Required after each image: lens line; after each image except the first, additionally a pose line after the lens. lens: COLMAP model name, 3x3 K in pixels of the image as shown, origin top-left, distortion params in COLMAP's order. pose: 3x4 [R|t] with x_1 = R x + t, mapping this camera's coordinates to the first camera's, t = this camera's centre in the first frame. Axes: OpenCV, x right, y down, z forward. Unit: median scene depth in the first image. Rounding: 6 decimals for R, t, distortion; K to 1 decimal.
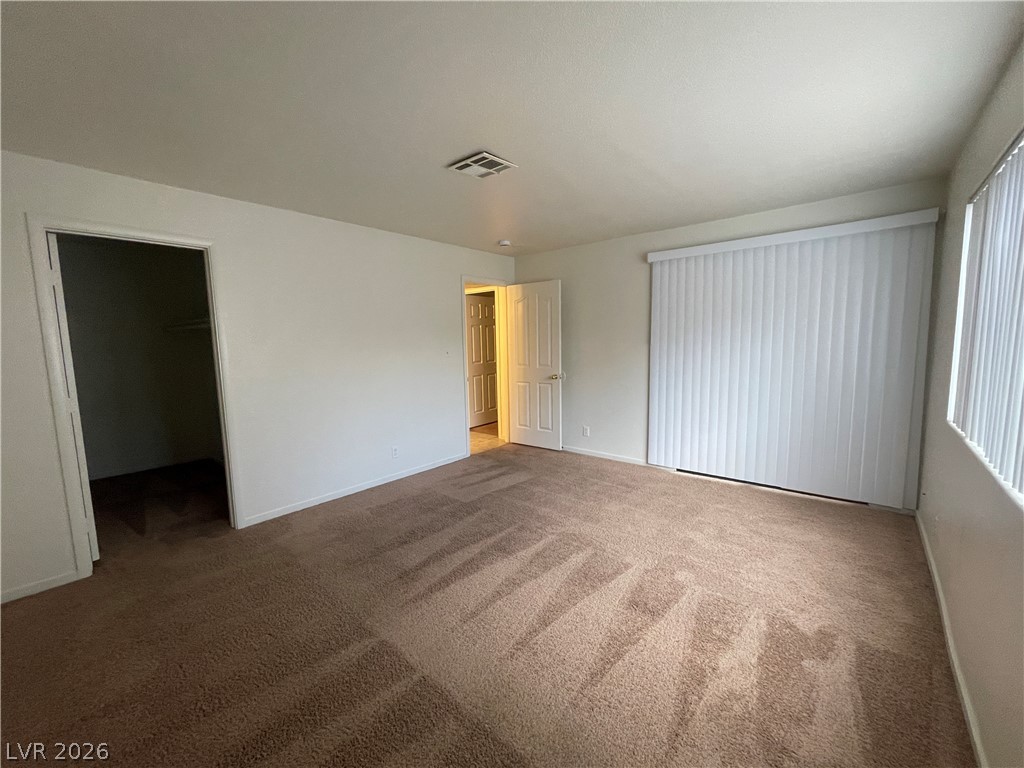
lens RADIAL K [[417.2, 0, 508.1], [0, 417.2, 385.5], [0, 0, 1]] dist [0.002668, 0.000337]
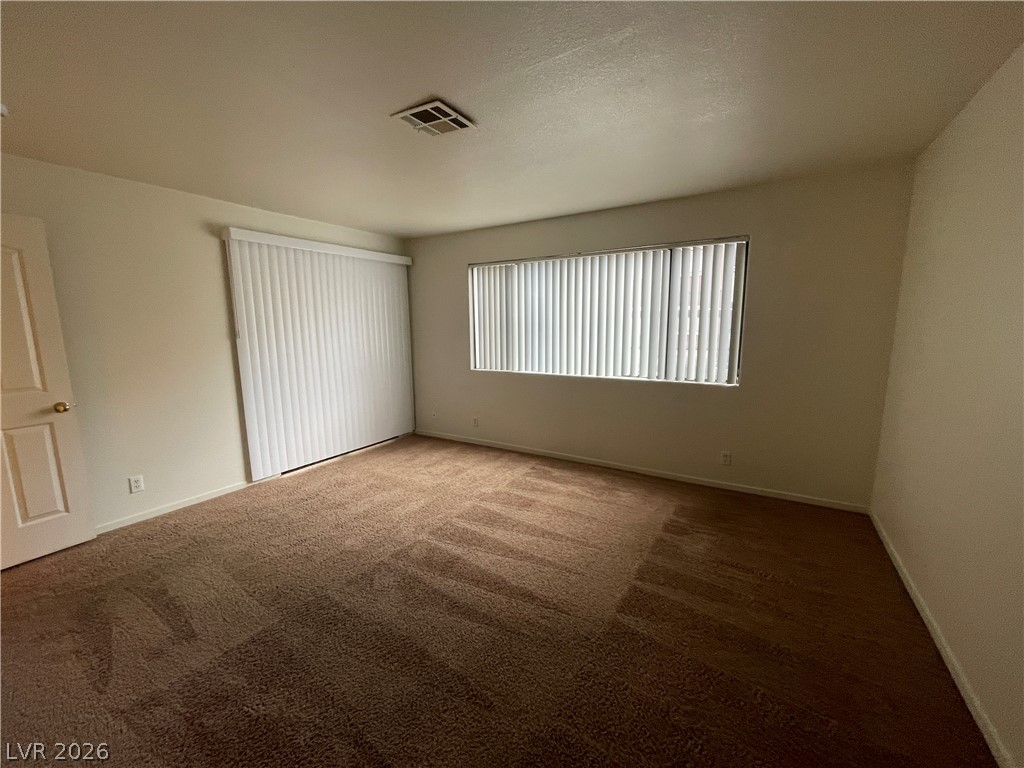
lens RADIAL K [[417.2, 0, 508.1], [0, 417.2, 385.5], [0, 0, 1]] dist [0.002668, 0.000337]
pose [[-0.154566, -0.126363, 0.979868, -1.044345], [0.123626, 0.981518, 0.146077, -0.120289], [-0.980217, 0.143715, -0.136088, 1.132414]]
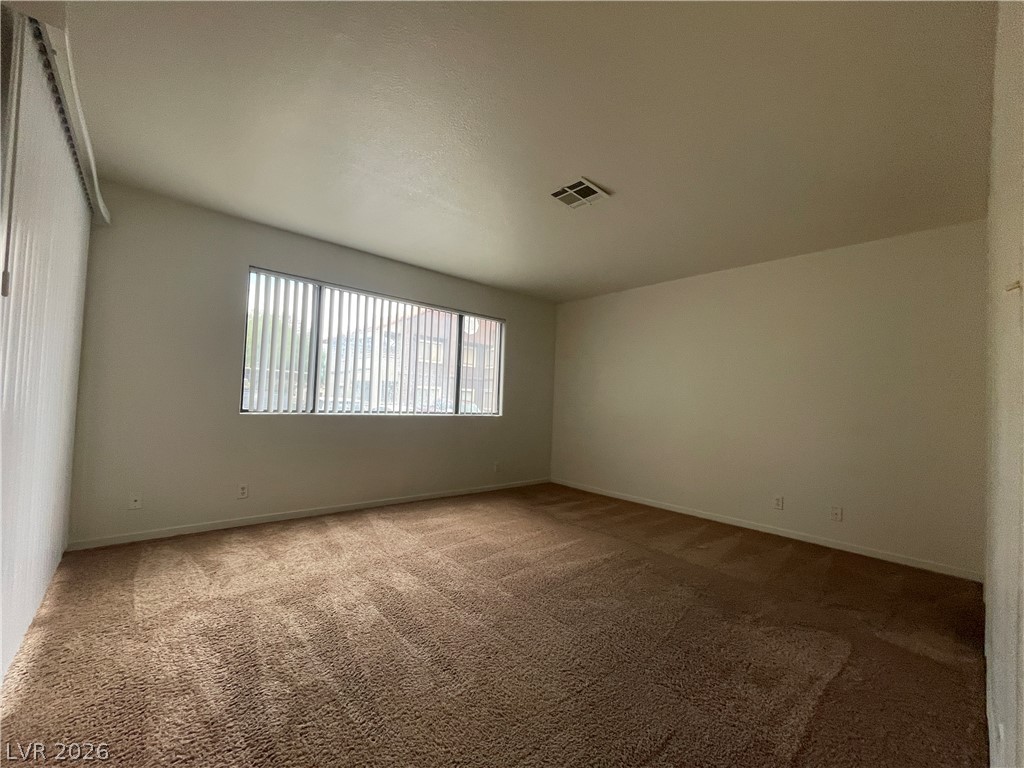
lens RADIAL K [[422.6, 0, 513.3], [0, 422.6, 354.3], [0, 0, 1]] dist [0.001472, 0.000128]
pose [[-0.991356, -0.006024, 0.131060, -0.044163], [-0.006588, 0.999971, -0.003870, -0.111296], [-0.131033, -0.004700, -0.991367, 2.345326]]
